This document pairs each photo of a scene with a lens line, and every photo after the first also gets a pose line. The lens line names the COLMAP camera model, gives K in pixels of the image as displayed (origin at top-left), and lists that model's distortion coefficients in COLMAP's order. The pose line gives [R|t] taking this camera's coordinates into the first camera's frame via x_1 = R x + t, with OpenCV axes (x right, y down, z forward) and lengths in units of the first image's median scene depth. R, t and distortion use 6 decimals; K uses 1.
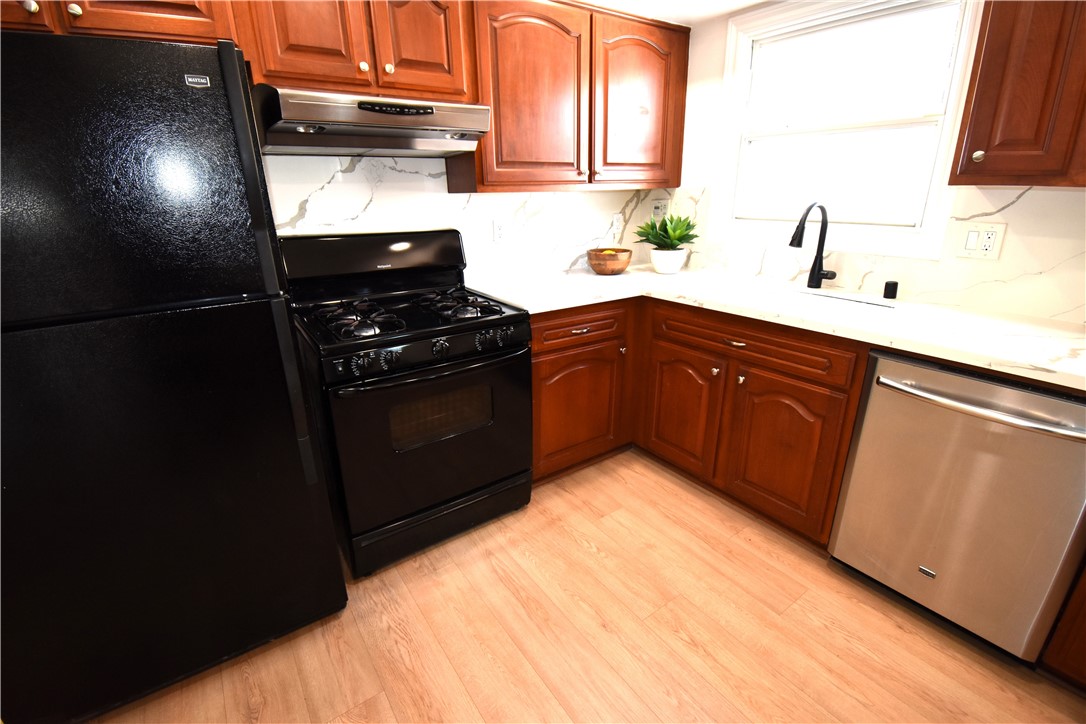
lens RADIAL K [[478.8, 0, 543.0], [0, 478.8, 362.0], [0, 0, 1]] dist [0.016009, -0.024533]
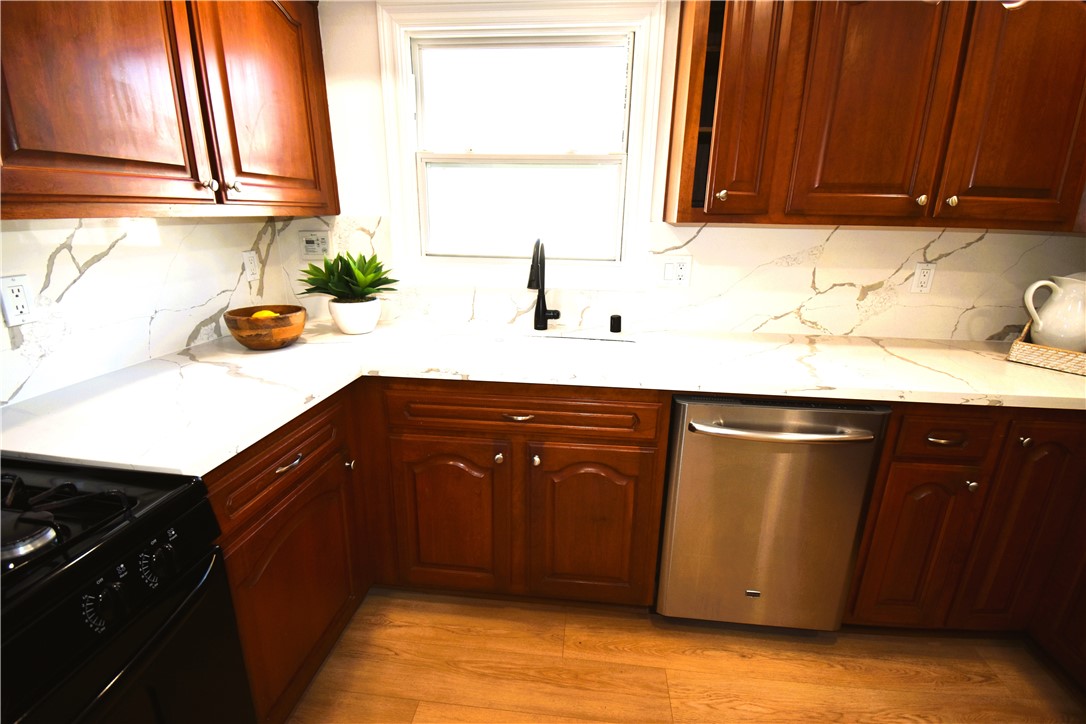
lens RADIAL K [[478.8, 0, 543.0], [0, 478.8, 362.0], [0, 0, 1]] dist [0.016009, -0.024533]
pose [[0.665207, -0.189241, 0.722279, -0.100723], [0.226777, 0.972858, 0.046036, -0.132578], [-0.711387, 0.133173, 0.690068, 0.369266]]
